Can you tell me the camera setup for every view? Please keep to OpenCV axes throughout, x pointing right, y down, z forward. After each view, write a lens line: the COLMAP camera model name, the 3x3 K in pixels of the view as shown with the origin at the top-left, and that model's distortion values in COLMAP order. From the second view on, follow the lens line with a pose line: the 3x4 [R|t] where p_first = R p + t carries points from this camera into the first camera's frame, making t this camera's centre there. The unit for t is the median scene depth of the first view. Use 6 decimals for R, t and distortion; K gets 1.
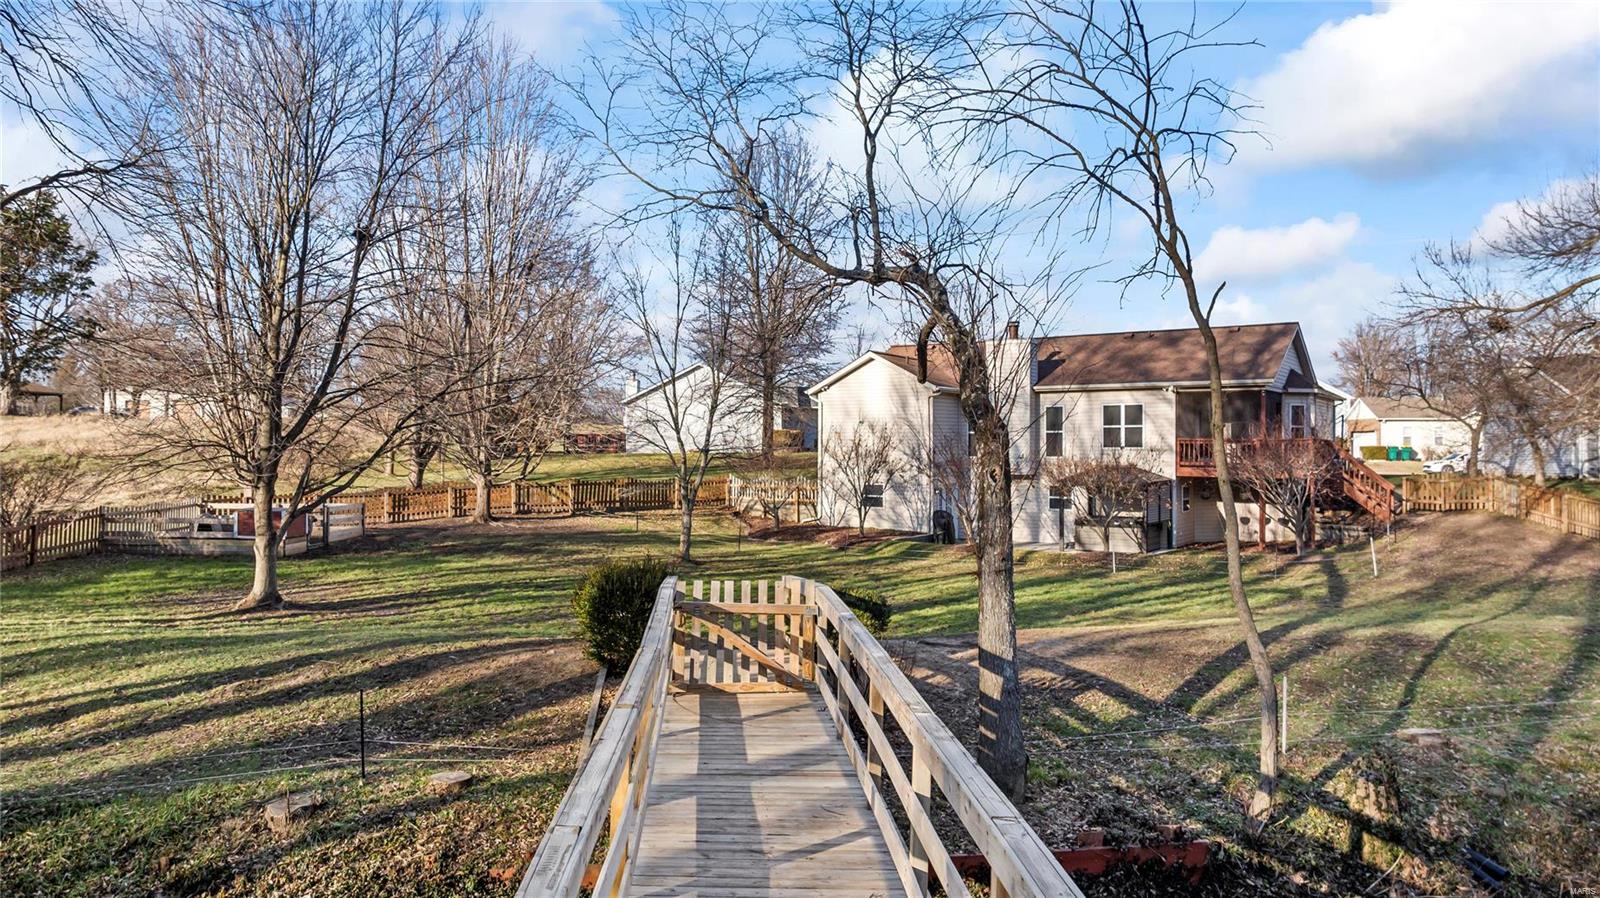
lens RADIAL K [[1163.9, 0, 800.0], [0, 1163.9, 449.0], [0, 0, 1]] dist [-0.002919, -0.001125]
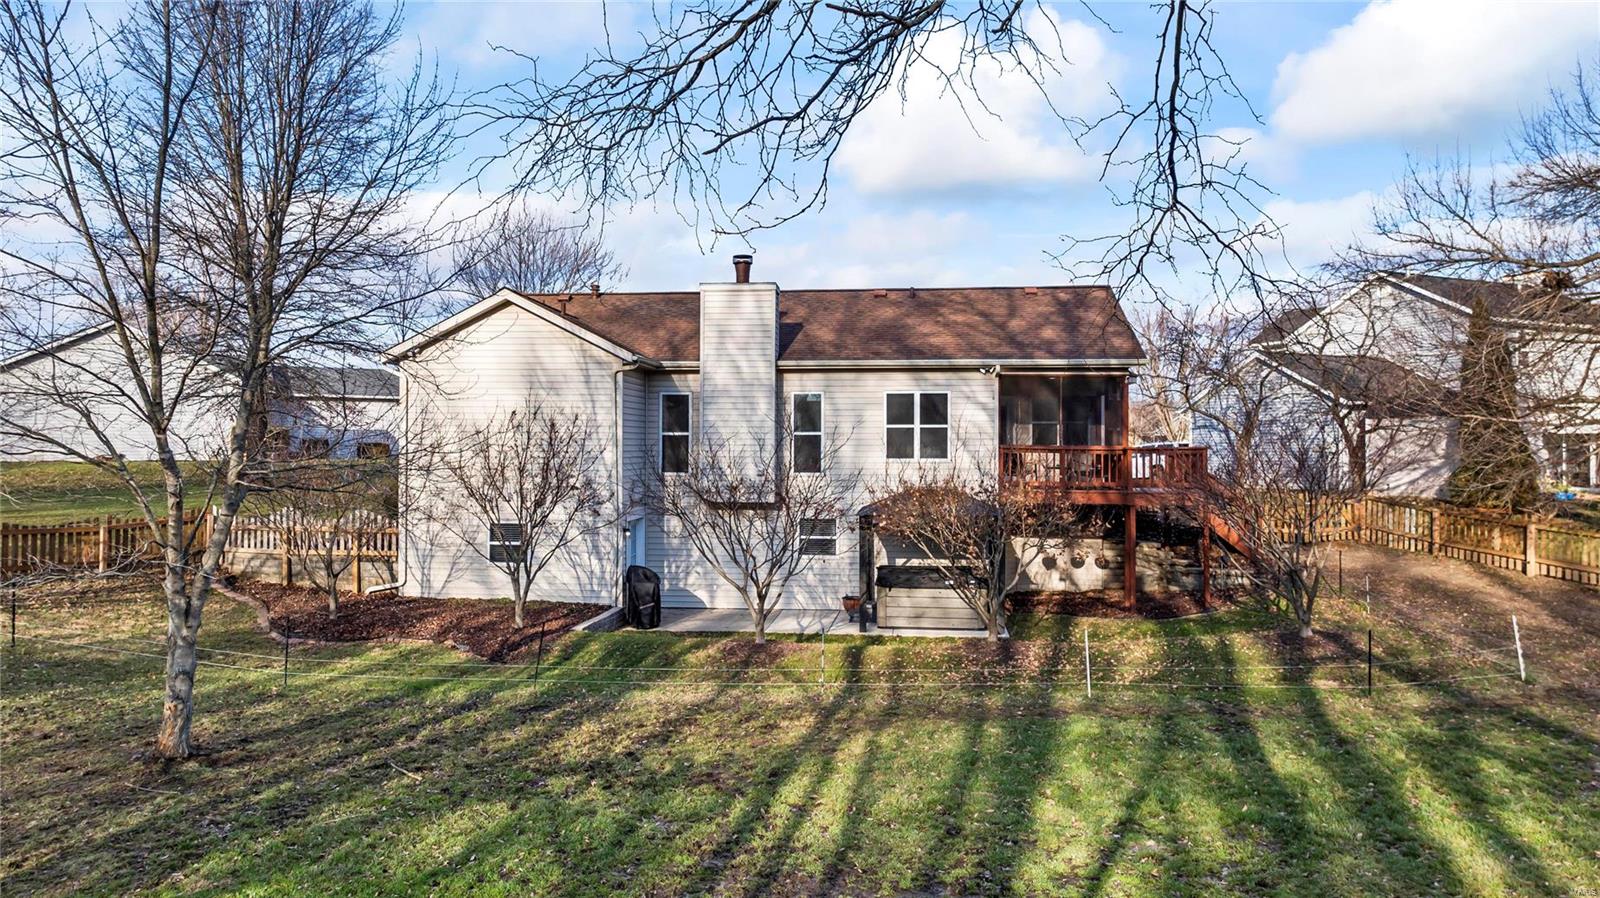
lens RADIAL K [[1163.9, 0, 800.0], [0, 1163.9, 449.0], [0, 0, 1]] dist [-0.002919, -0.001125]
pose [[0.891272, 0.000103, 0.453469, -0.074075], [0.001777, 0.999992, -0.003720, -0.004484], [-0.453465, 0.004121, 0.891264, 0.449938]]
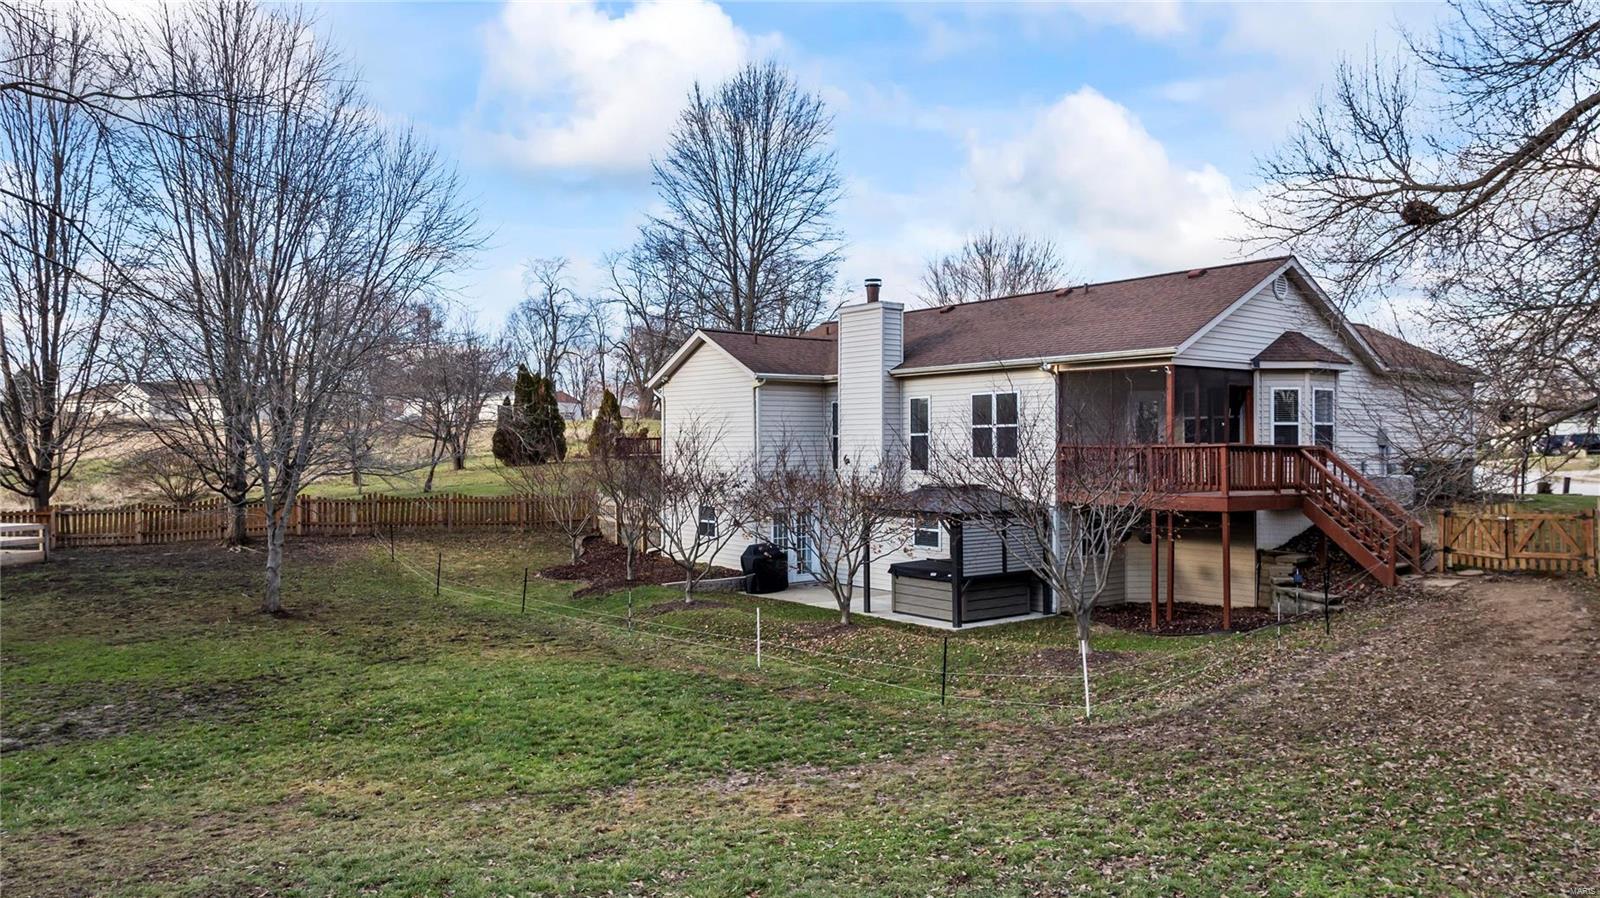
lens RADIAL K [[1163.9, 0, 800.0], [0, 1163.9, 449.0], [0, 0, 1]] dist [-0.002919, -0.001125]
pose [[0.935169, -0.003996, -0.354180, 0.408778], [0.006368, 0.999964, 0.005532, -0.010715], [0.354145, -0.007429, 0.935161, 0.328910]]
